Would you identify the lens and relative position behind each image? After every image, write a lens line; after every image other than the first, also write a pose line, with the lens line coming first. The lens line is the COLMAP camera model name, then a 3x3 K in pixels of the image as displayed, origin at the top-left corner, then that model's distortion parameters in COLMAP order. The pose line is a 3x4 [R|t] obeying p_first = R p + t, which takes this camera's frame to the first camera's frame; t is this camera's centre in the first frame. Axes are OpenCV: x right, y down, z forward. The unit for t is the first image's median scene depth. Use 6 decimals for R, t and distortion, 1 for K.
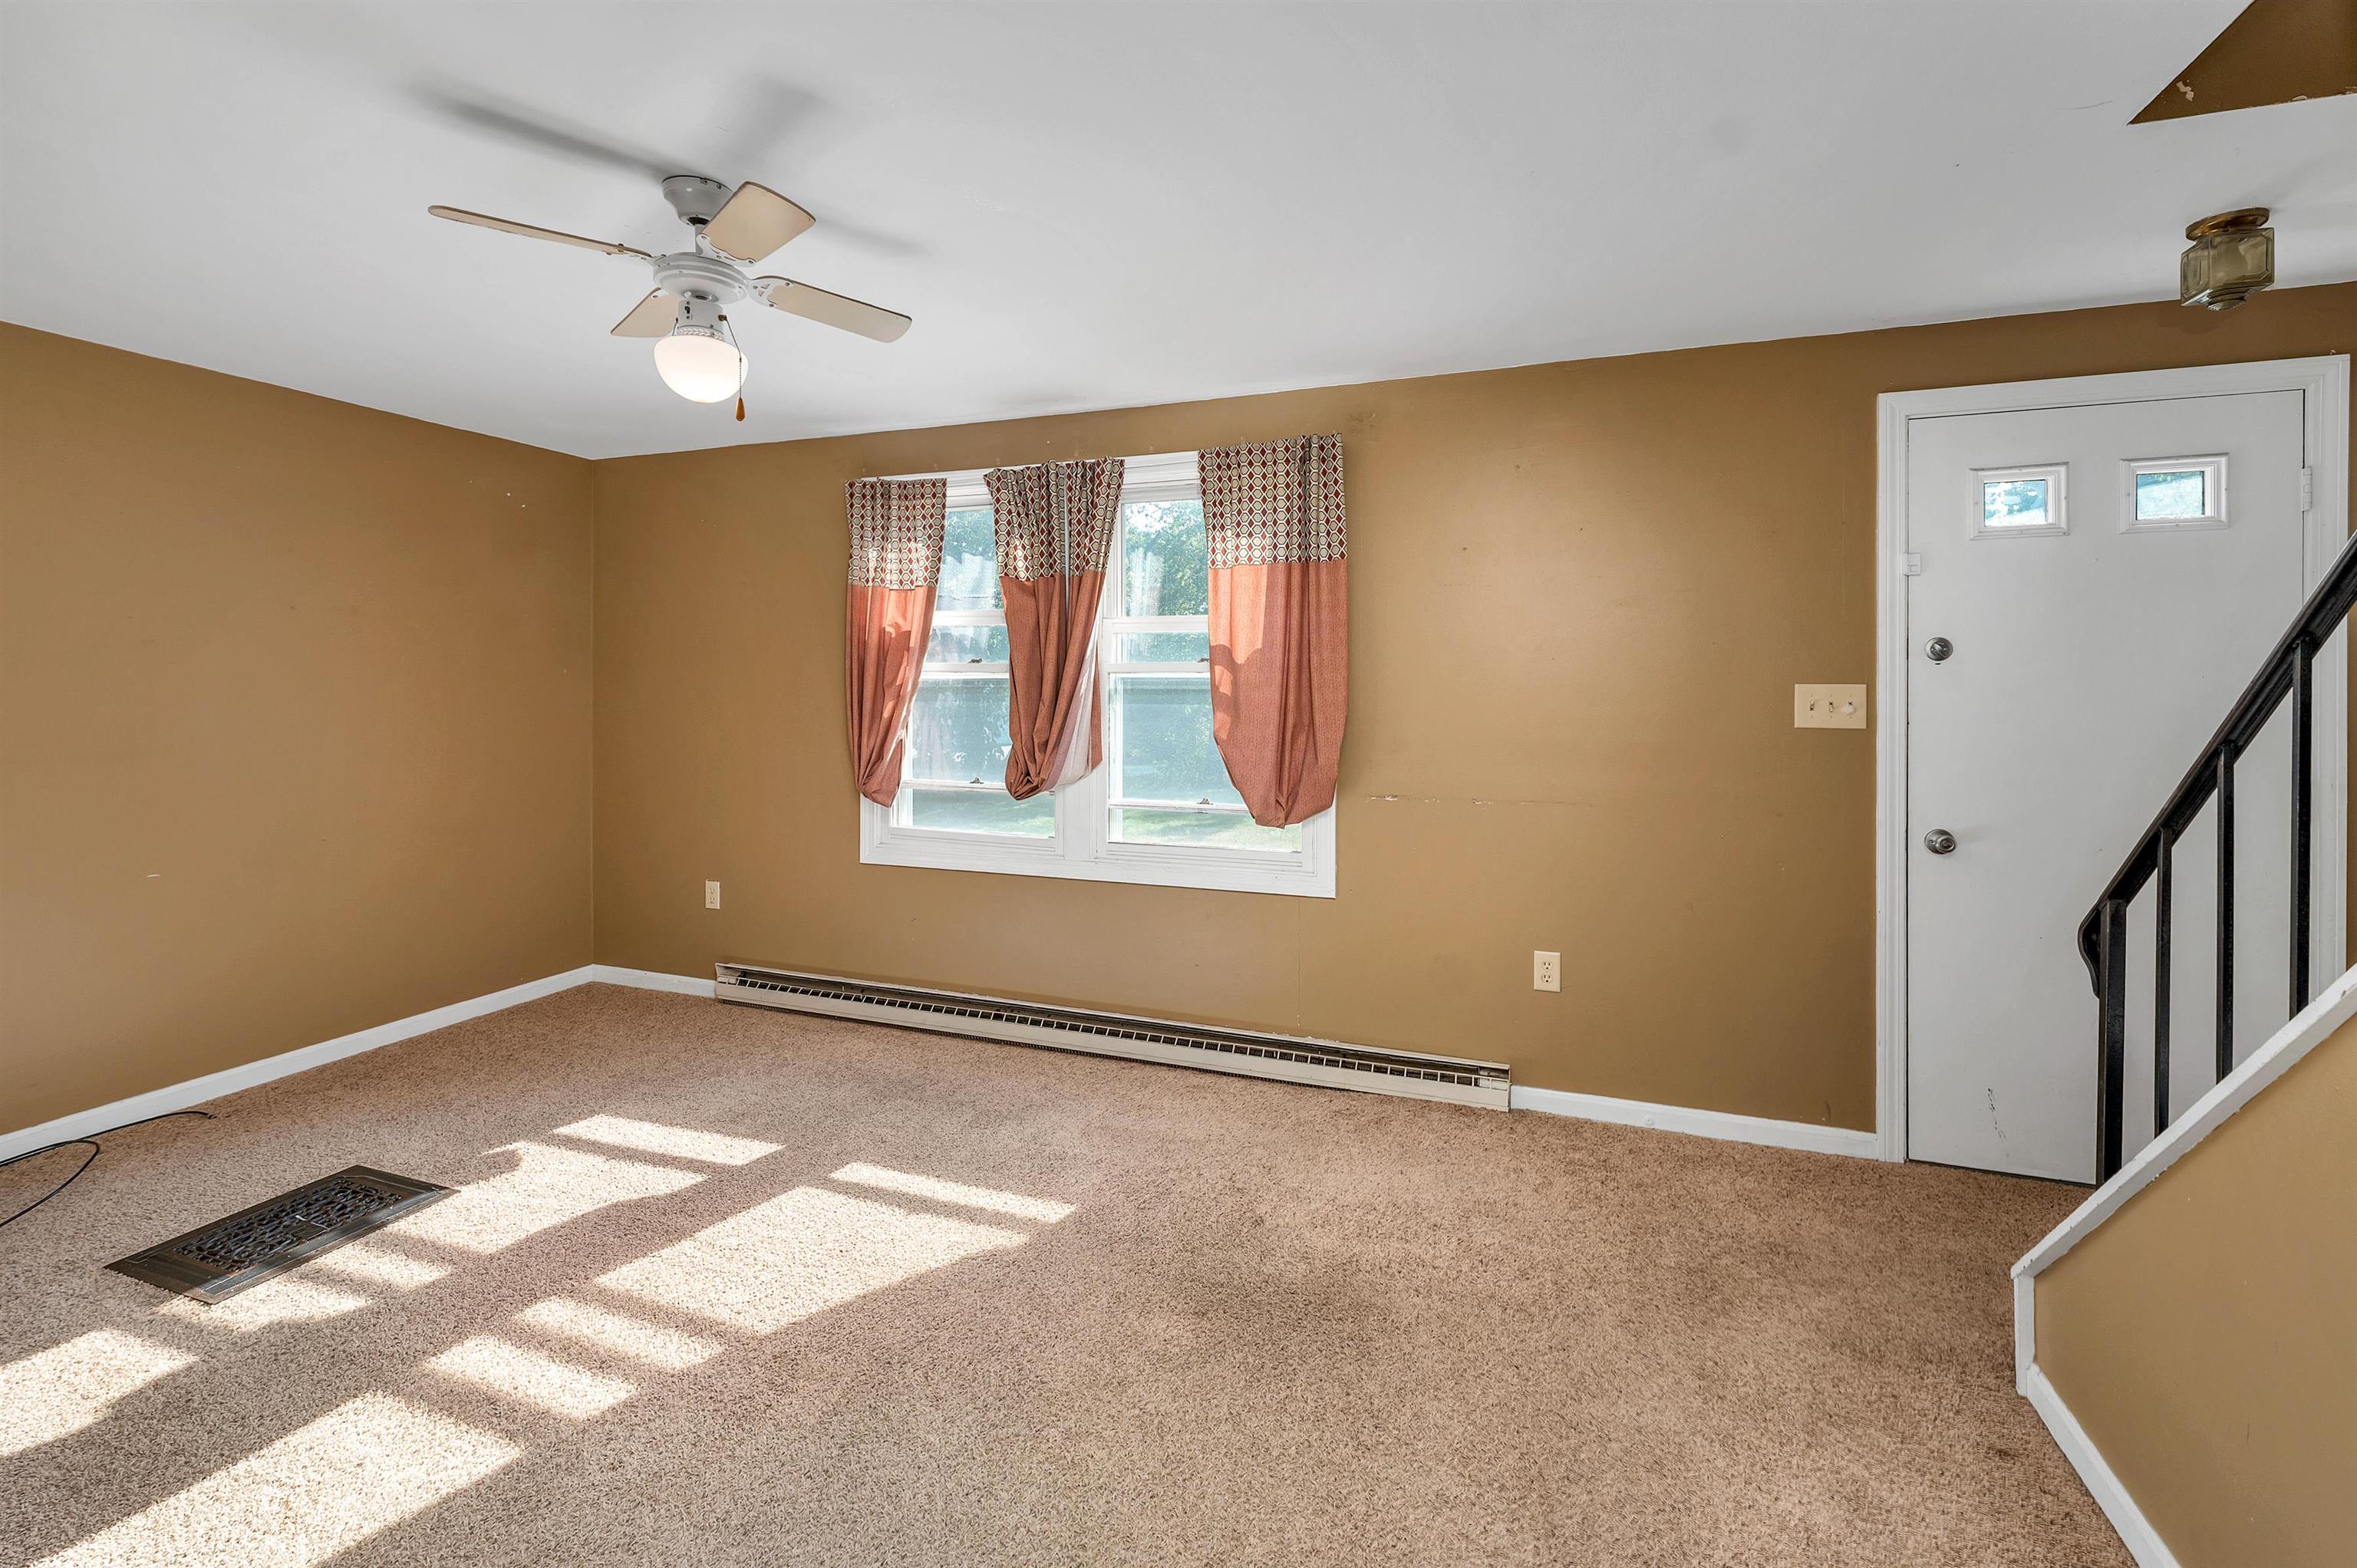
lens RADIAL K [[1020.2, 0, 1164.7], [0, 1020.2, 690.3], [0, 0, 1]] dist [-0.001480, -0.000123]
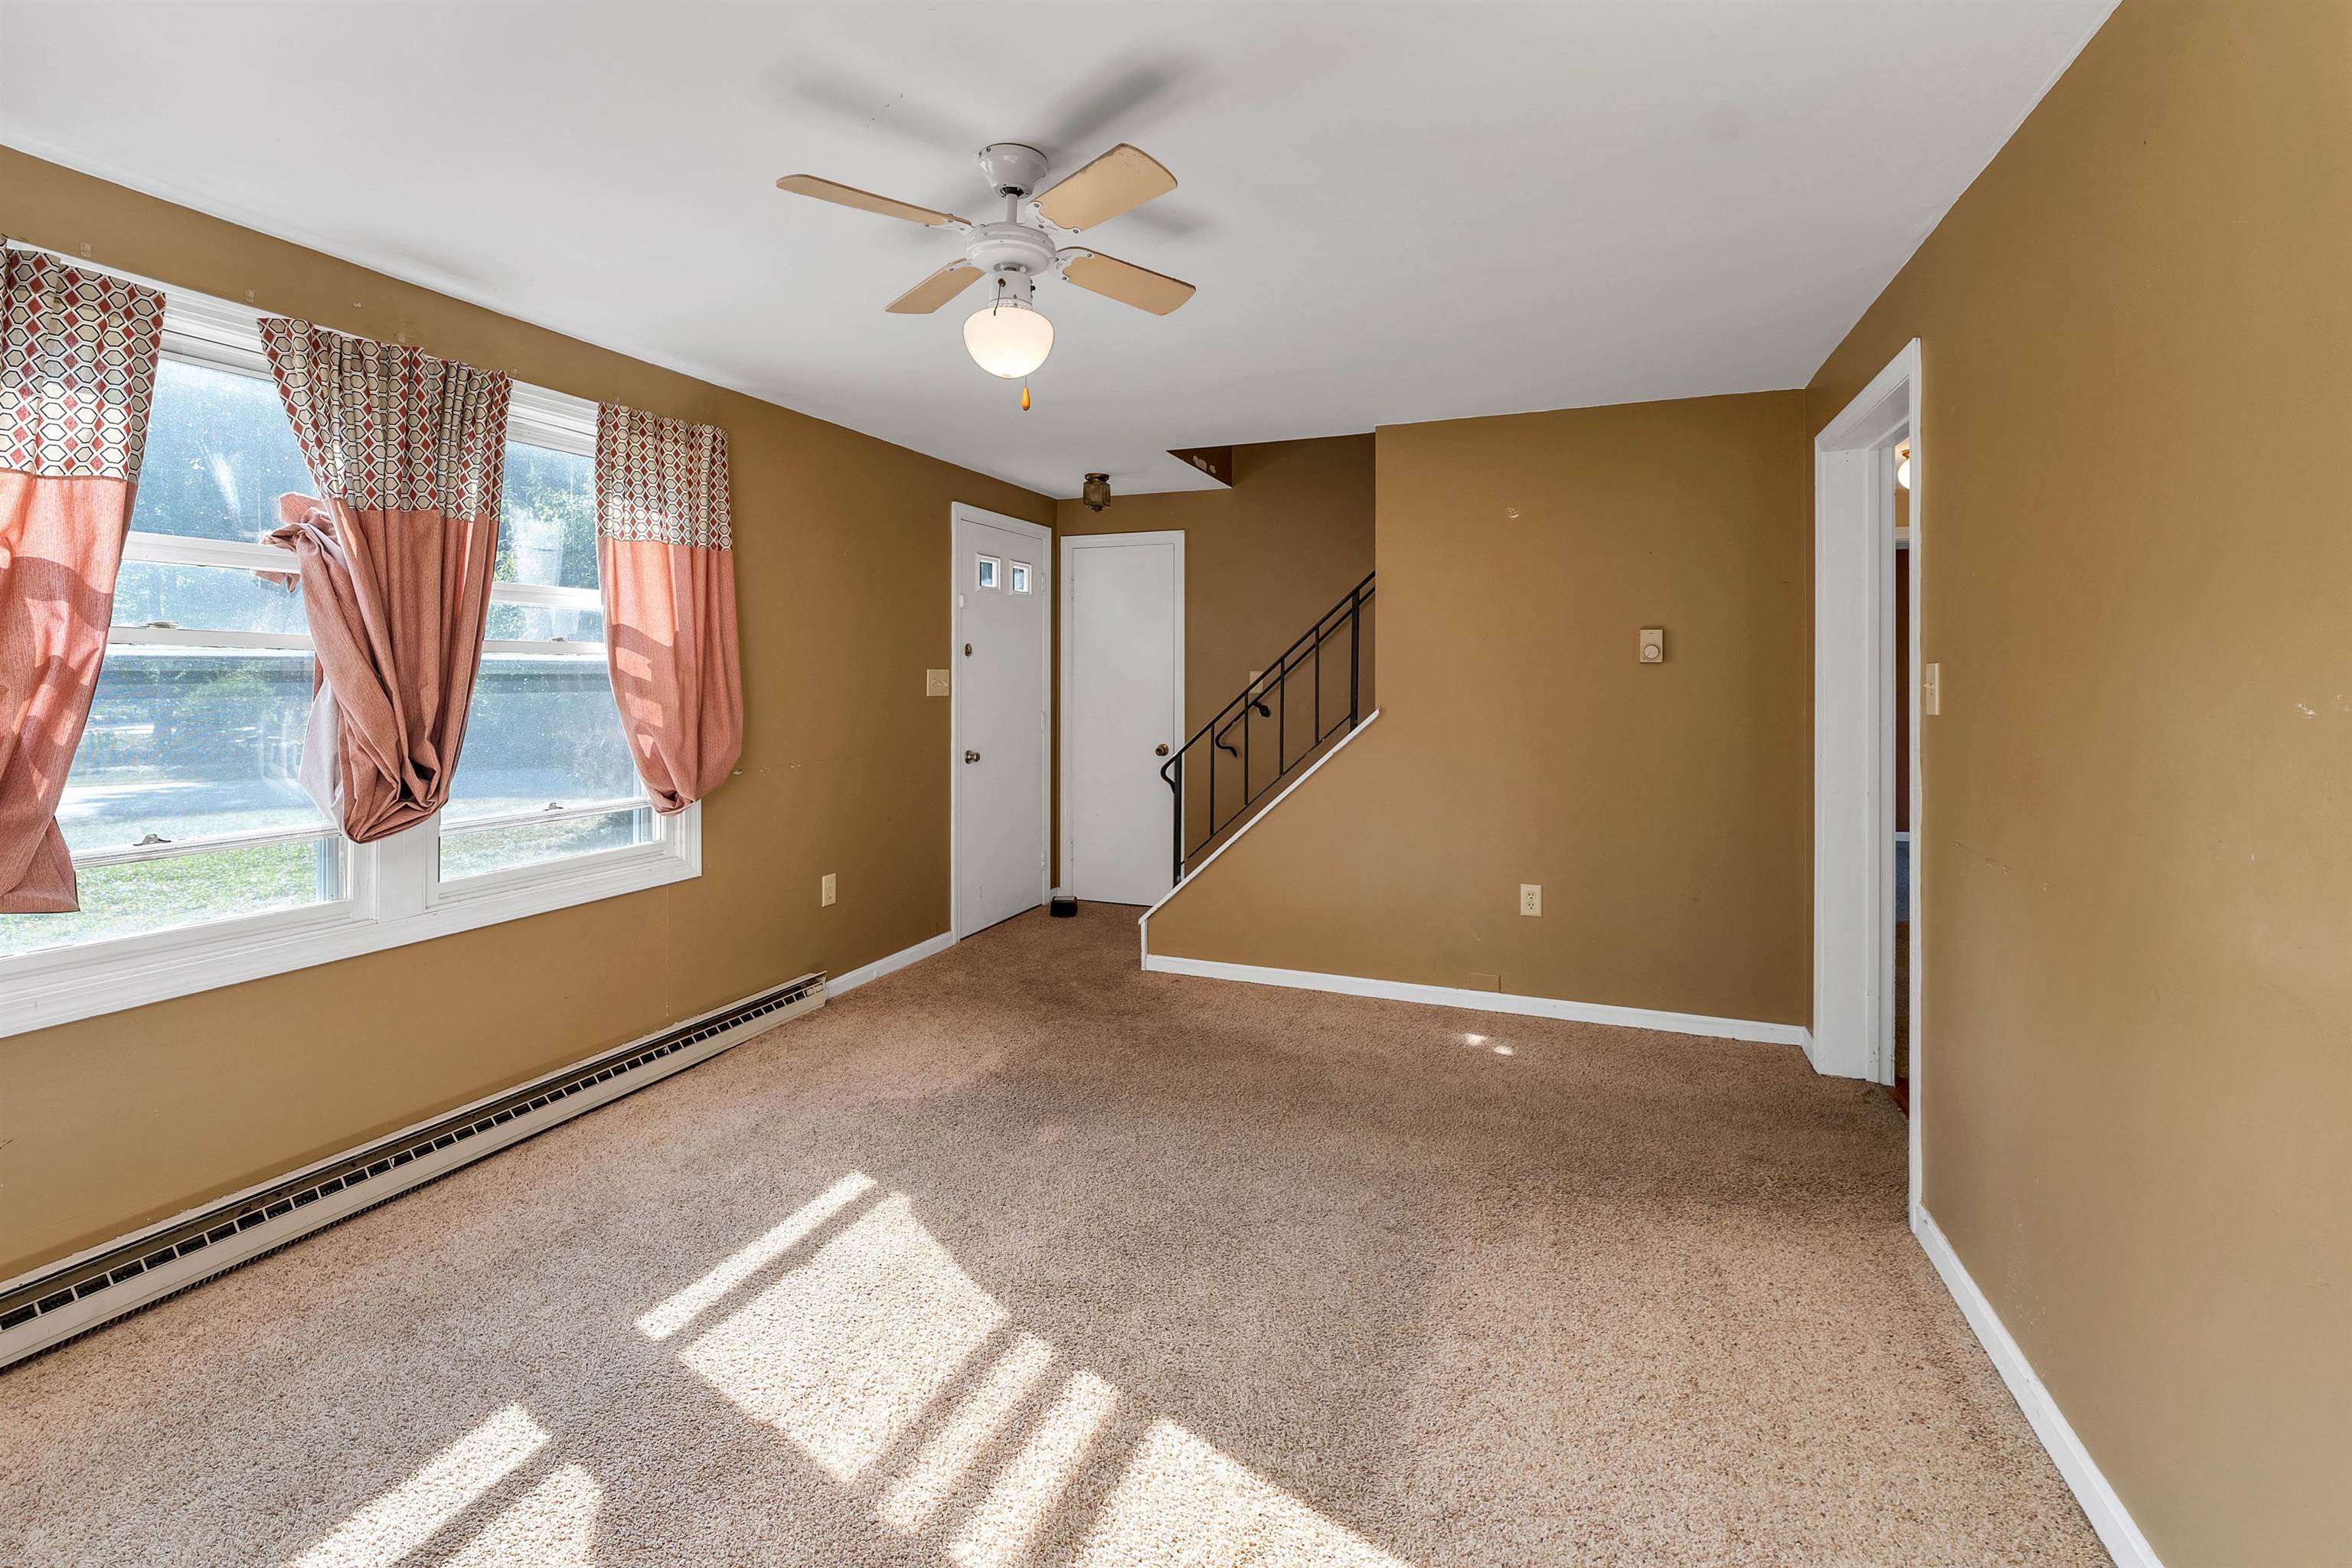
lens RADIAL K [[1024.5, 0, 1182.0], [0, 1024.5, 673.6], [0, 0, 1]] dist [-0.000417, -0.000105]
pose [[0.009523, -0.003340, 0.999949, -0.924312], [-0.000807, 0.999994, 0.003348, -0.005397], [-0.999954, -0.000839, 0.009520, 0.537368]]
